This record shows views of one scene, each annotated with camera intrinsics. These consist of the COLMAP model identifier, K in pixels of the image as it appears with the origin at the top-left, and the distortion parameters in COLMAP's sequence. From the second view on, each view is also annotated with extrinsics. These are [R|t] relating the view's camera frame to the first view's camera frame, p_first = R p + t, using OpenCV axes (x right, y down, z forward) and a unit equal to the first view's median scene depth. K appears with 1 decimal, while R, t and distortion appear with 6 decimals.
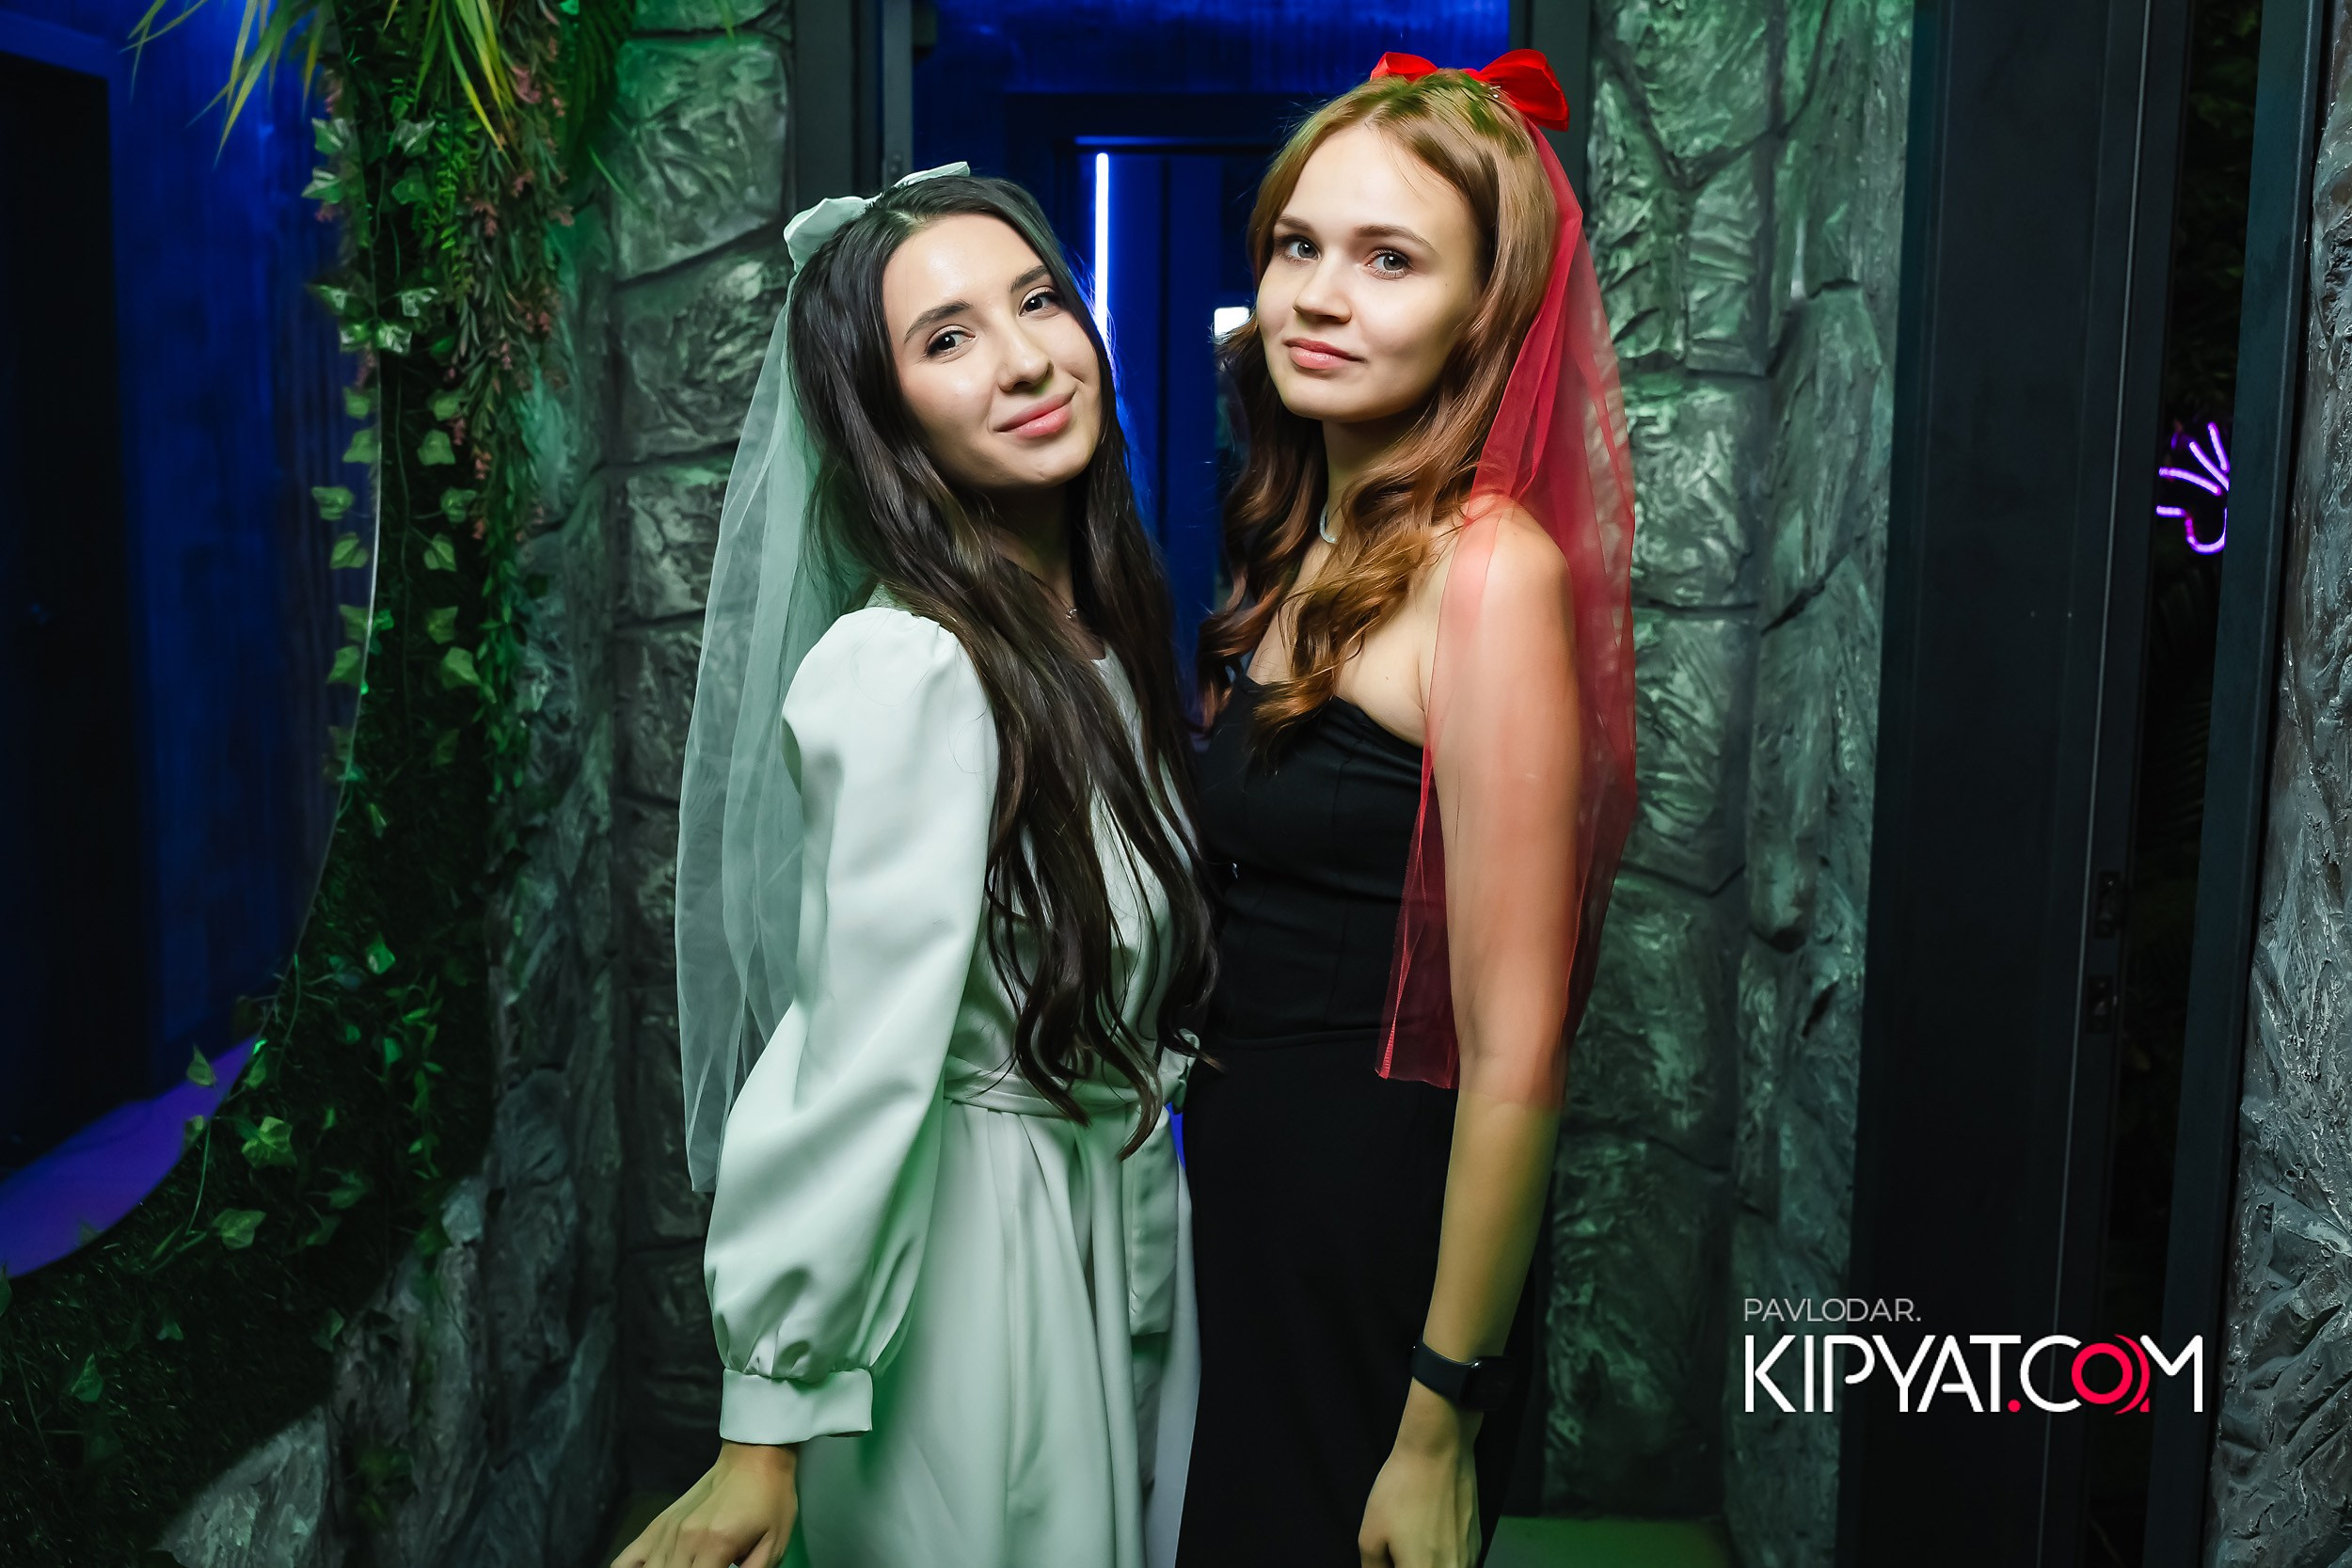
lens RADIAL K [[2428.9, 0, 1171.0], [0, 2428.9, 785.1], [0, 0, 1]] dist [0.025070, 0.000000]
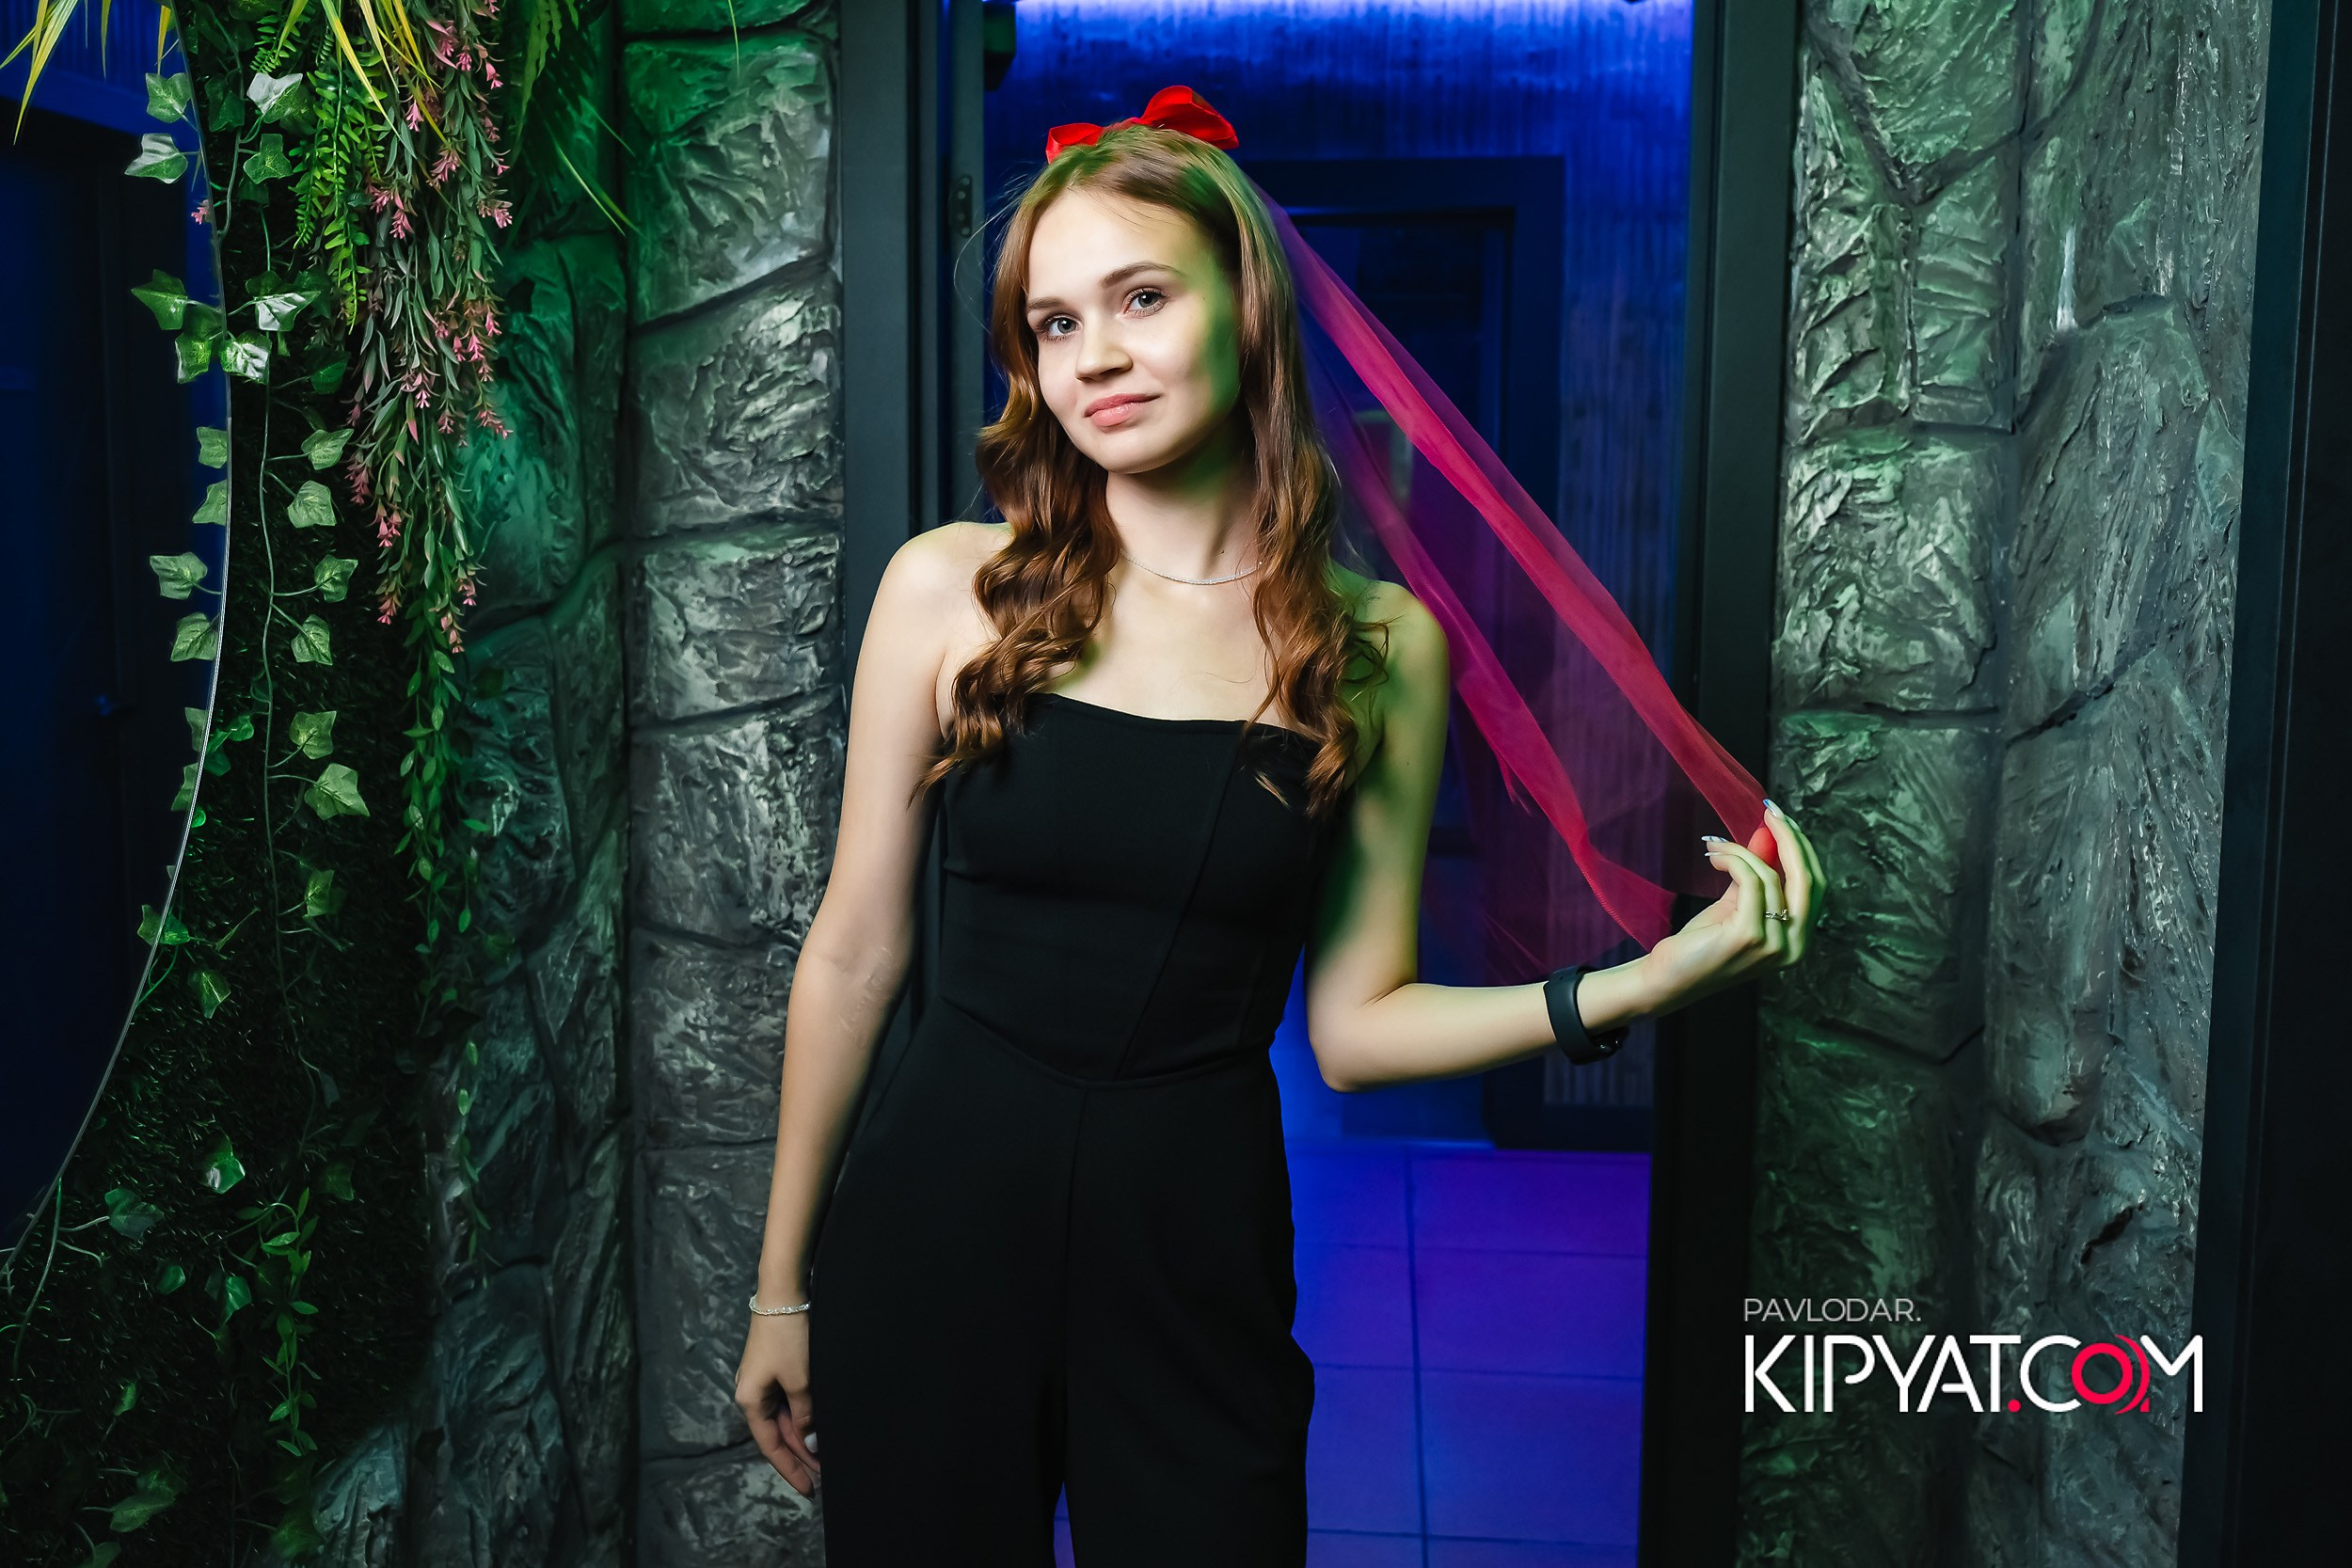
lens RADIAL K [[2267.7, 0, 1170.2], [0, 2267.7, 785.1], [0, 0, 1]] dist [0.014032, 0.000000]
pose [[0.998103, 0.006593, -0.061214, 0.011051], [-0.008651, 0.999404, -0.033418, -0.023963], [0.060958, 0.033884, 0.997565, 0.255369]]
